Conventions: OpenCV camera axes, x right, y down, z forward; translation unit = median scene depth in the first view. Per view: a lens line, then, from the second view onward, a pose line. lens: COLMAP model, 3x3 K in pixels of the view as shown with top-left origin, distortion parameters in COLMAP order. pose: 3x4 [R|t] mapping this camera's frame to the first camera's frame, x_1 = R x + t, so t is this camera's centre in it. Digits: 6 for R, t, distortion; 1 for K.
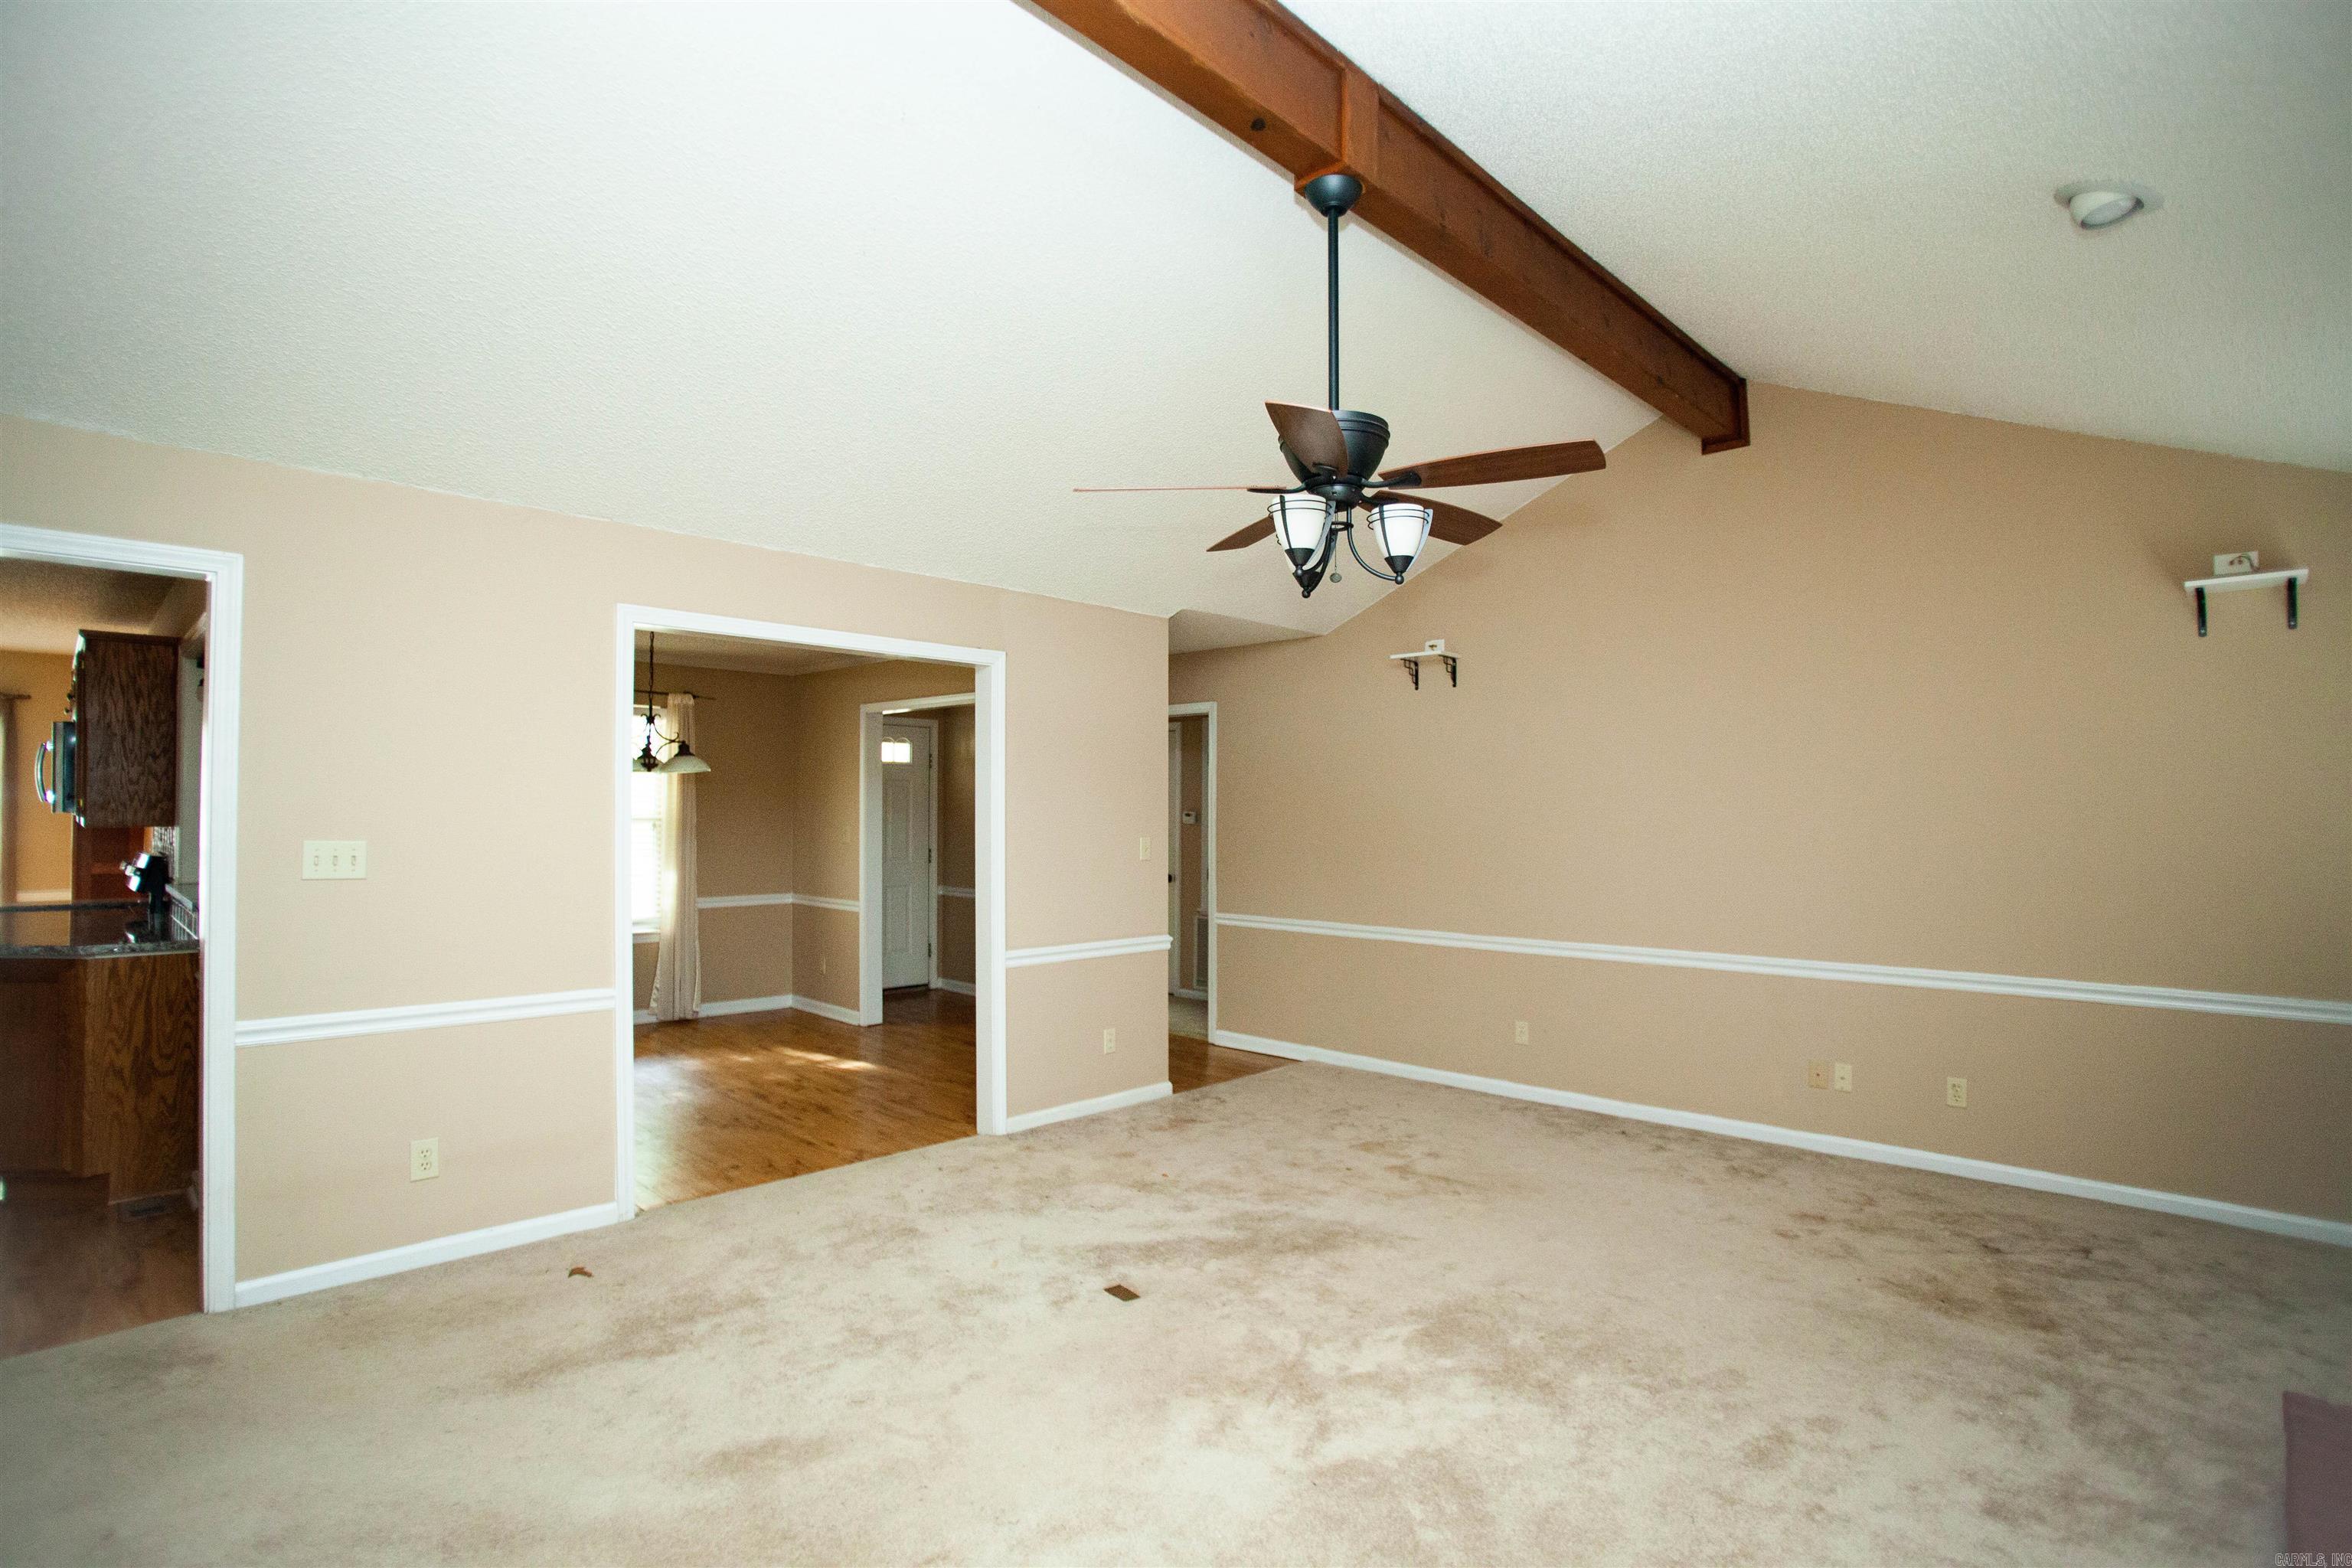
lens RADIAL K [[1143.9, 0, 1163.1], [0, 1143.9, 784.9], [0, 0, 1]] dist [-0.096695, 0.040016]
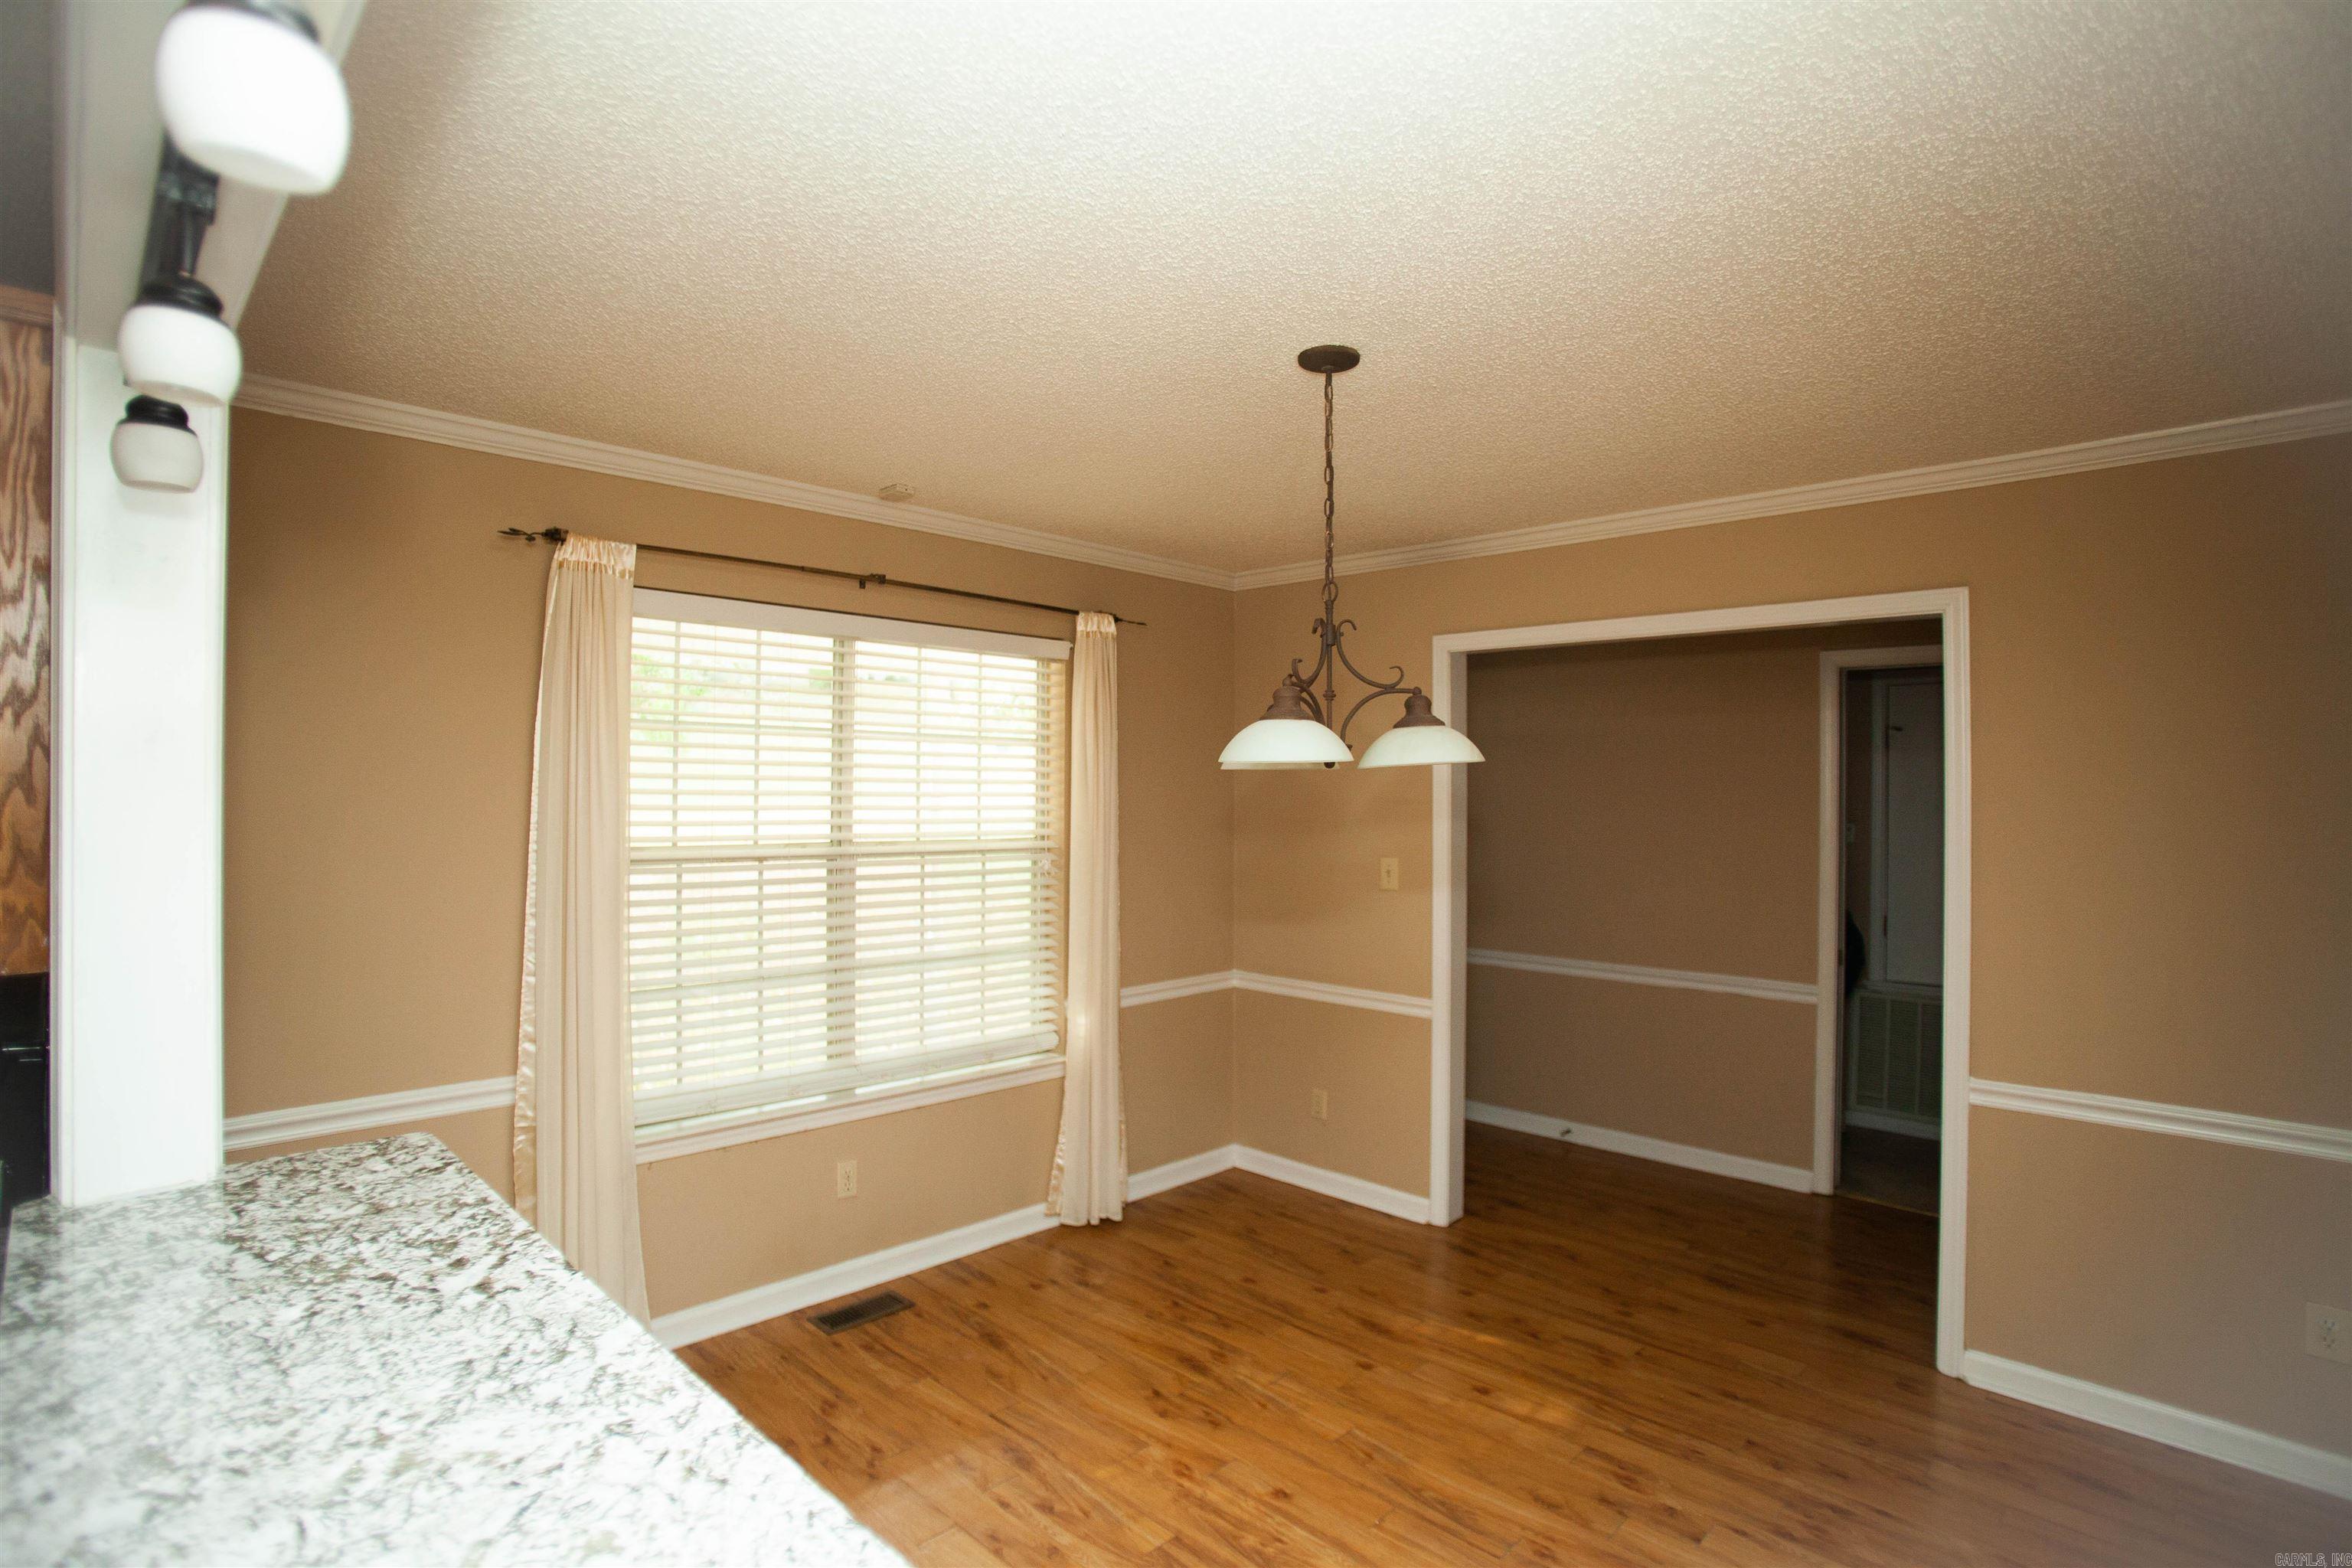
lens RADIAL K [[1143.9, 0, 1163.1], [0, 1143.9, 784.9], [0, 0, 1]] dist [-0.096695, 0.040016]
pose [[0.999968, -0.002229, -0.007670, -0.385458], [0.002343, 0.999886, 0.014915, -0.007645], [0.007636, -0.014933, 0.999859, 0.451551]]
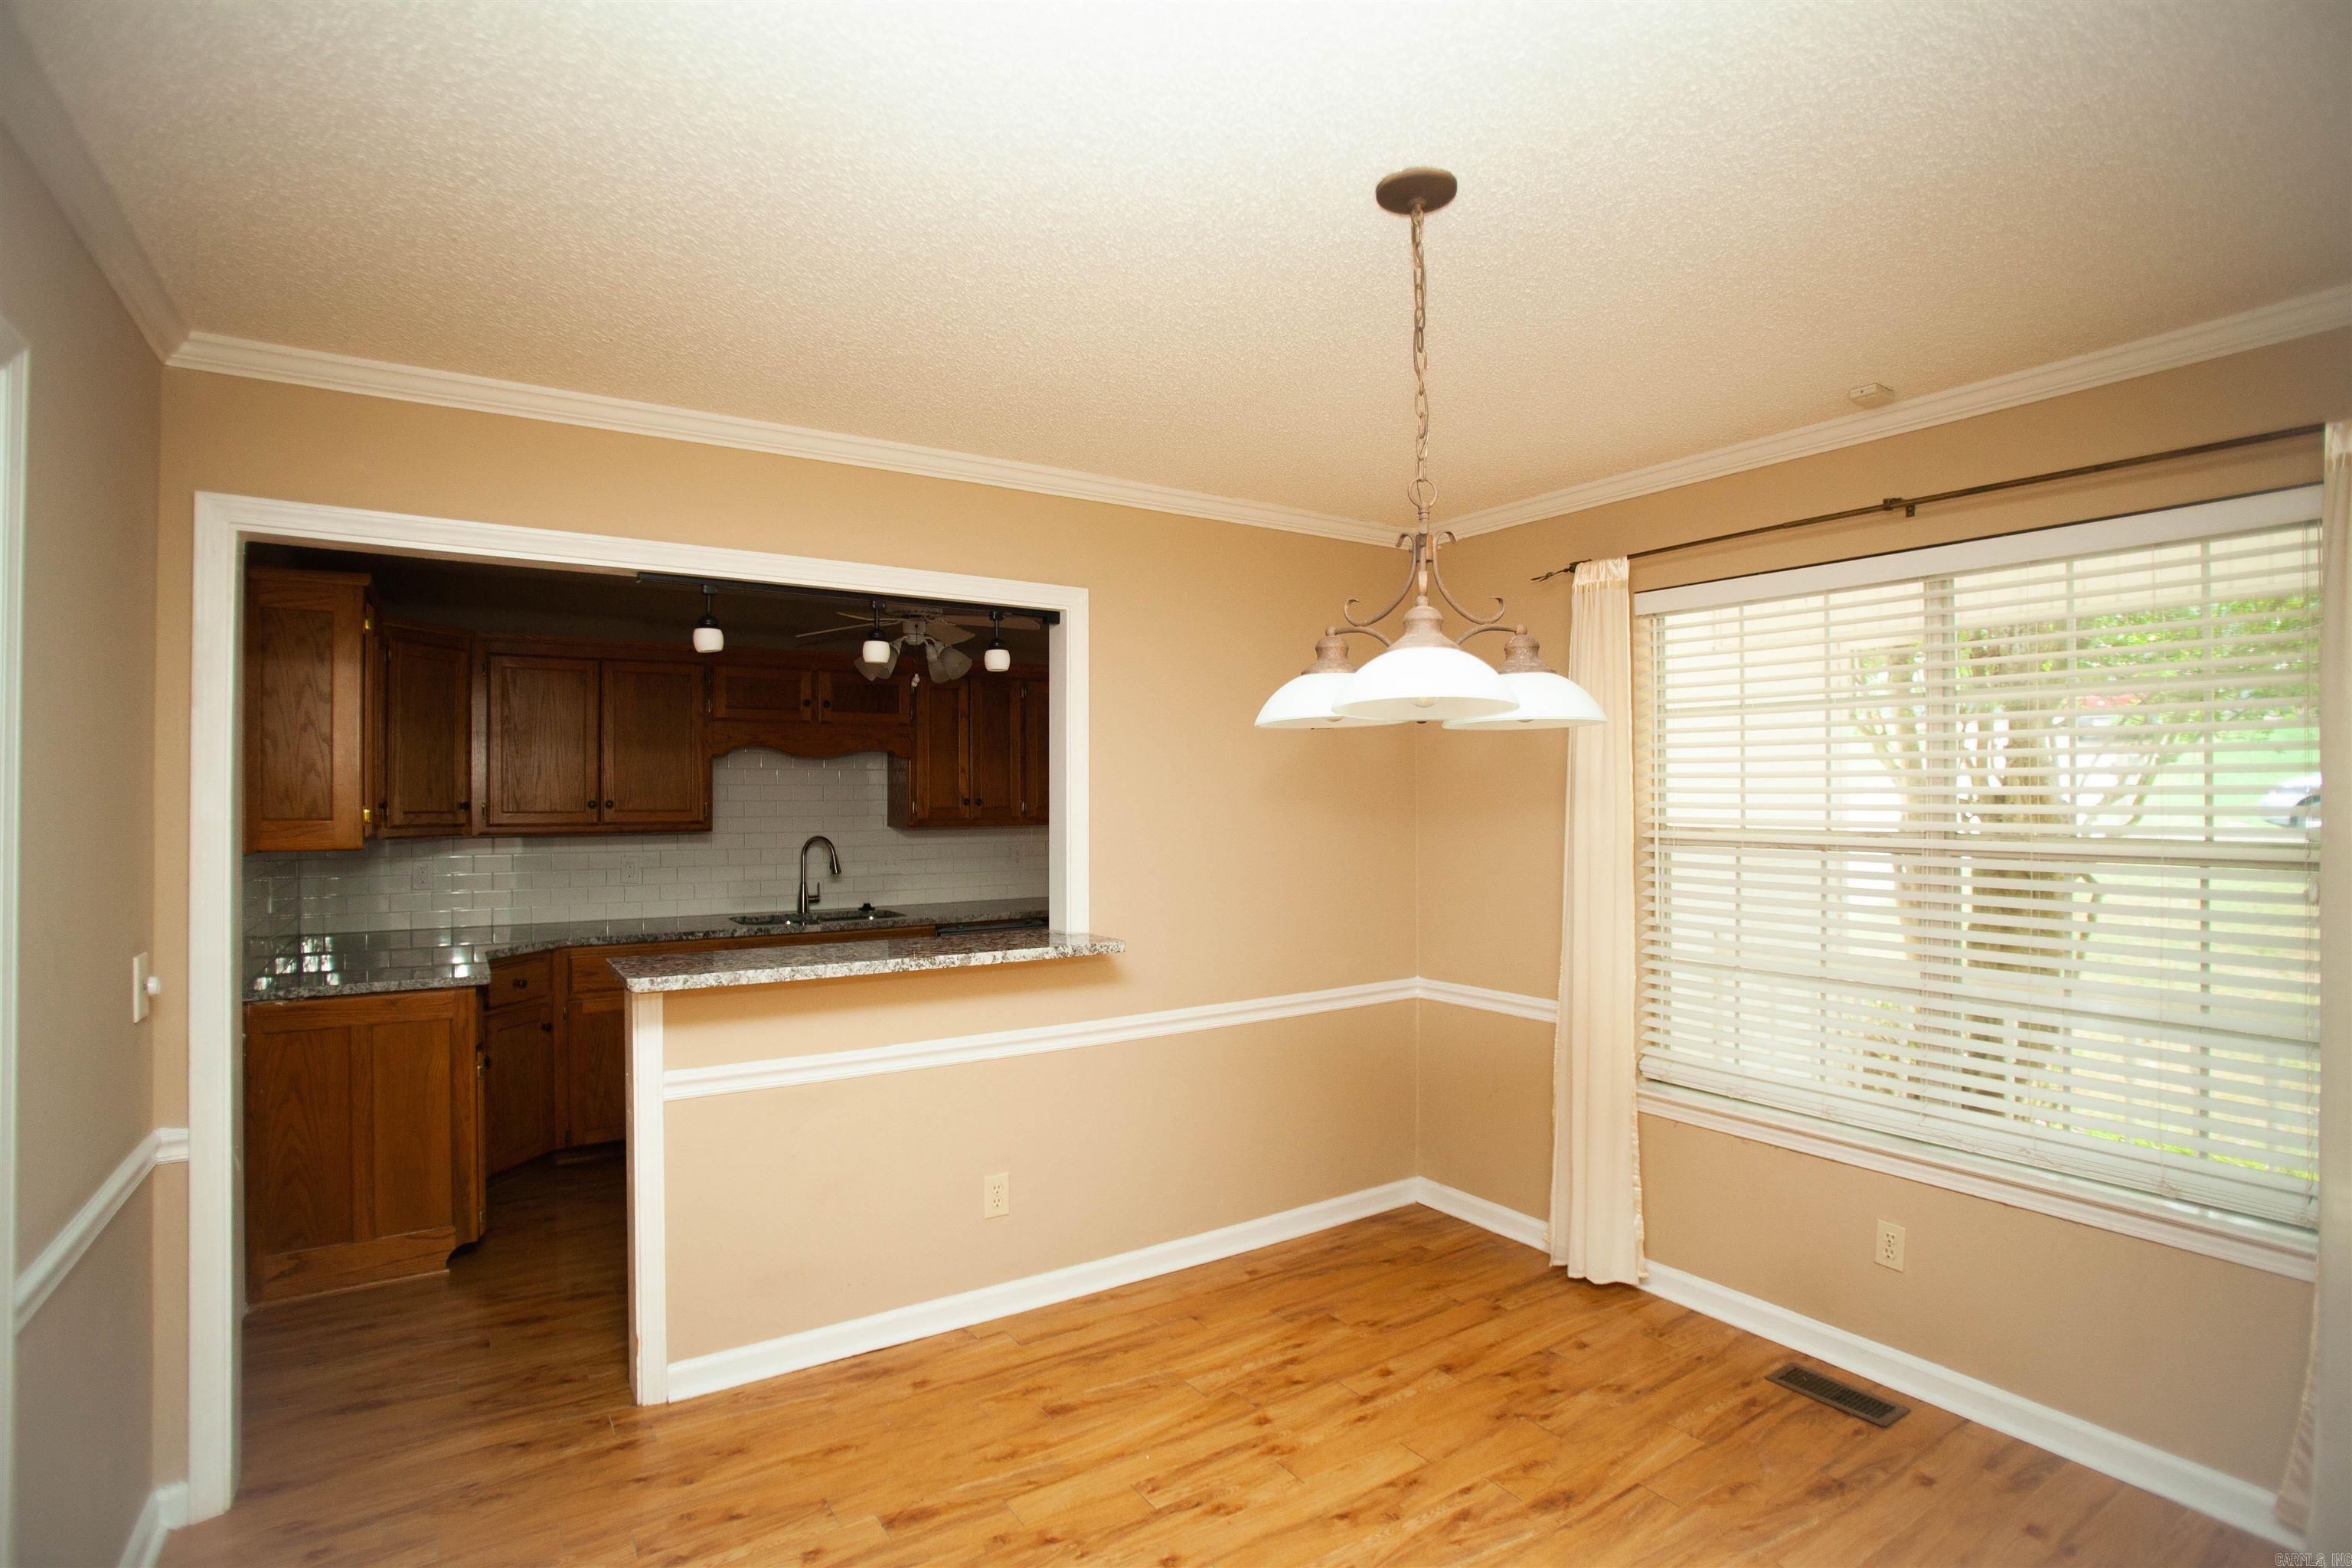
lens RADIAL K [[1143.9, 0, 1163.1], [0, 1143.9, 784.9], [0, 0, 1]] dist [-0.096695, 0.040016]
pose [[-0.218590, -0.008205, -0.975782, -0.109322], [0.026303, 0.999552, -0.014297, 0.004906], [0.975462, -0.028791, -0.218276, 0.752703]]
